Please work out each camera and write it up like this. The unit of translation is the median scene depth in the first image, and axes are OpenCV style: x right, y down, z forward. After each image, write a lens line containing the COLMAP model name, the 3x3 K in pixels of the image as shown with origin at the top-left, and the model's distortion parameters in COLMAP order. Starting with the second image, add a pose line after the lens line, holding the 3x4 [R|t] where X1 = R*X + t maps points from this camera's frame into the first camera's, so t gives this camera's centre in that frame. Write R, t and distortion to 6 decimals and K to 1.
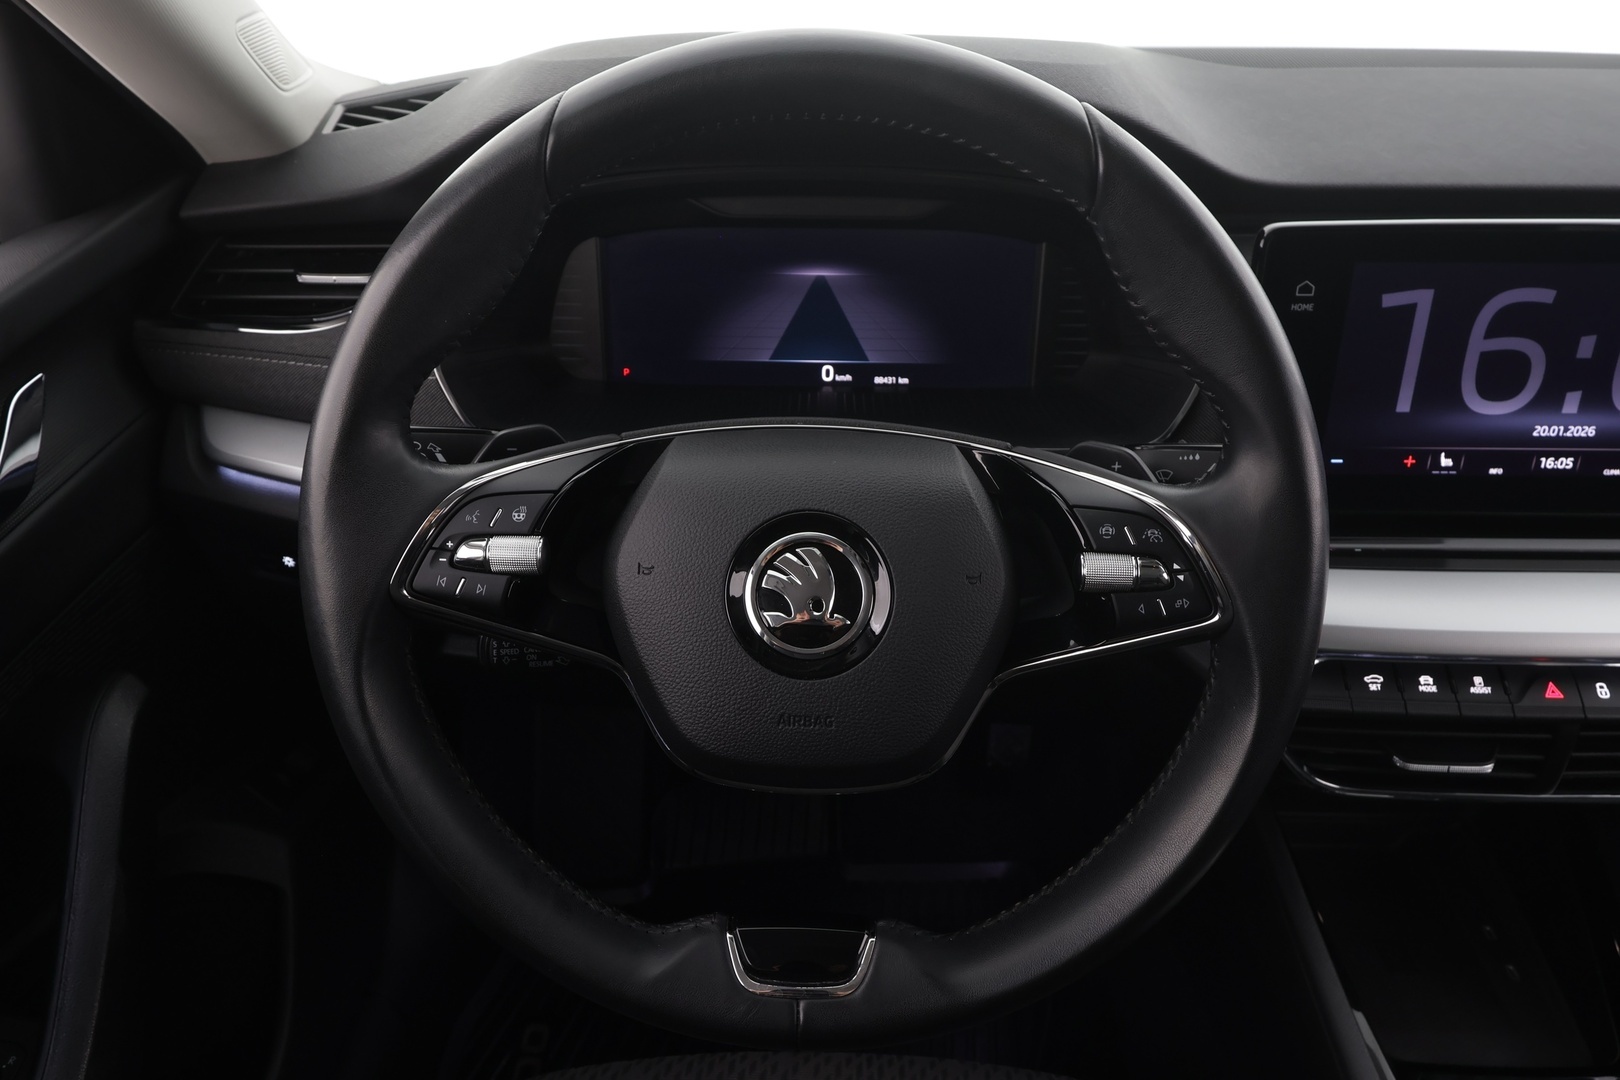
lens RADIAL K [[1181.5, 0, 797.9], [0, 1181.5, 536.1], [0, 0, 1]] dist [-0.011983, 0.008796]
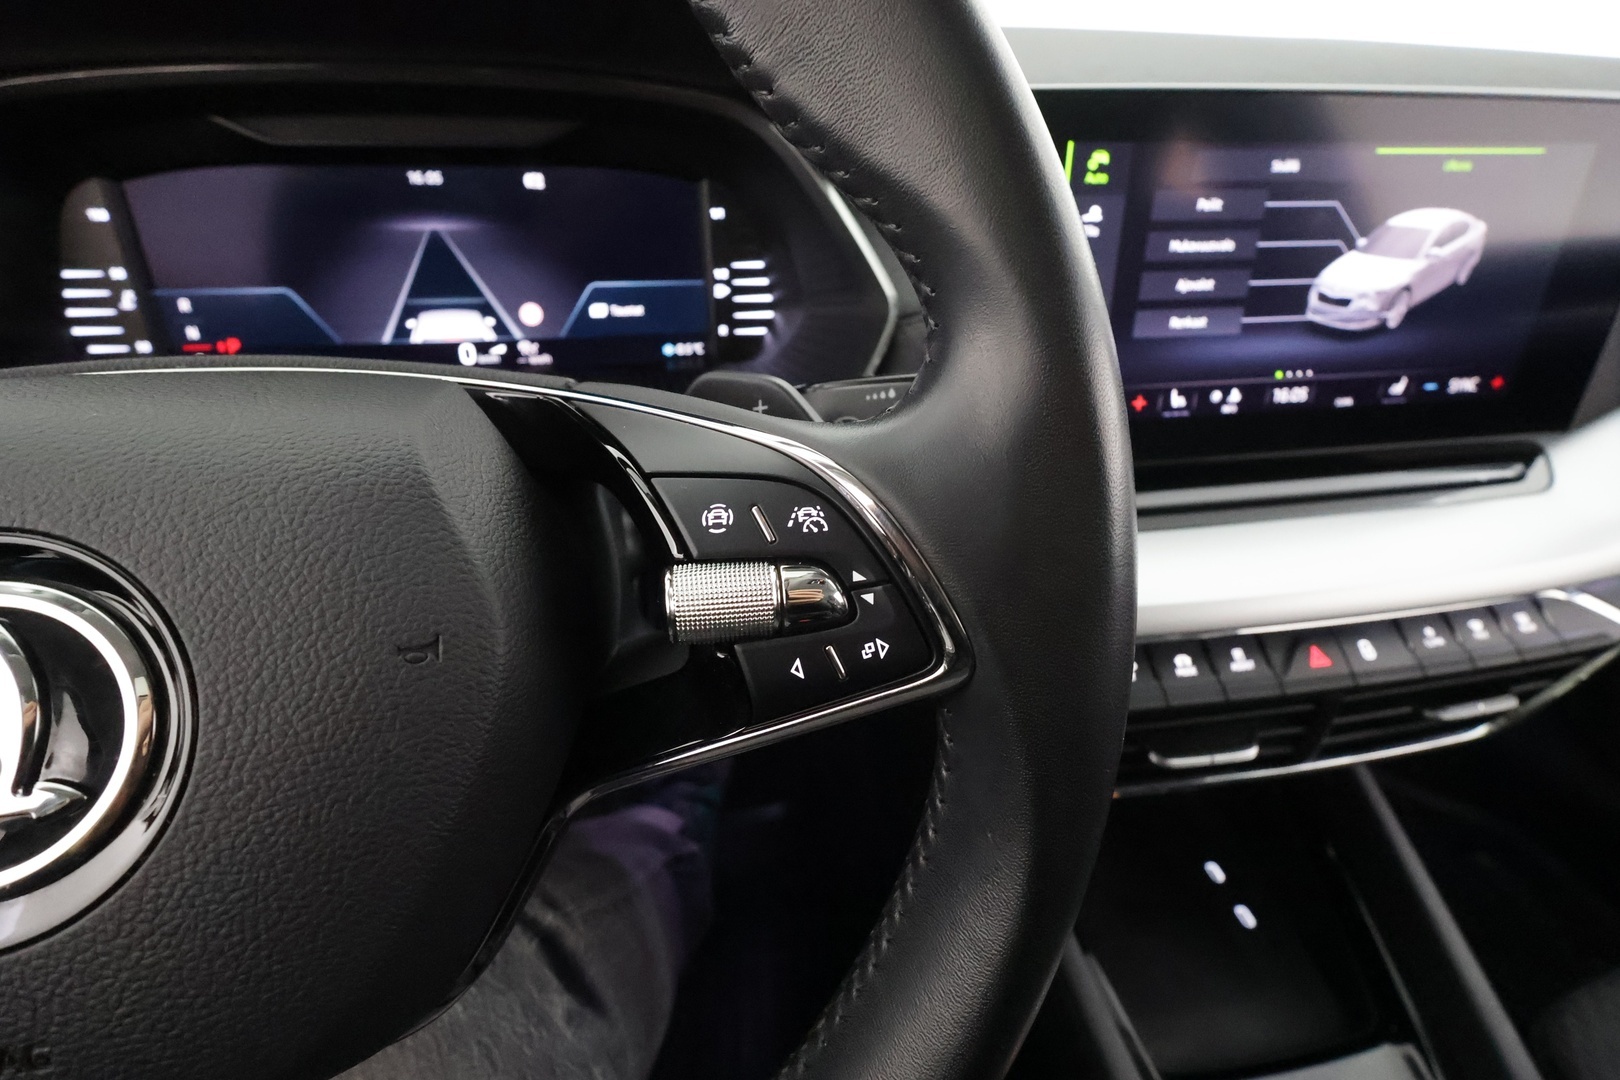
lens RADIAL K [[735.9, 0, 807.9], [0, 735.9, 545.4], [0, 0, 1]] dist [-0.010807, 0.000254]
pose [[0.980502, -0.092385, 0.173436, 0.231812], [0.088022, 0.995582, 0.032698, 0.000416], [-0.175691, -0.016794, 0.984302, 0.653878]]
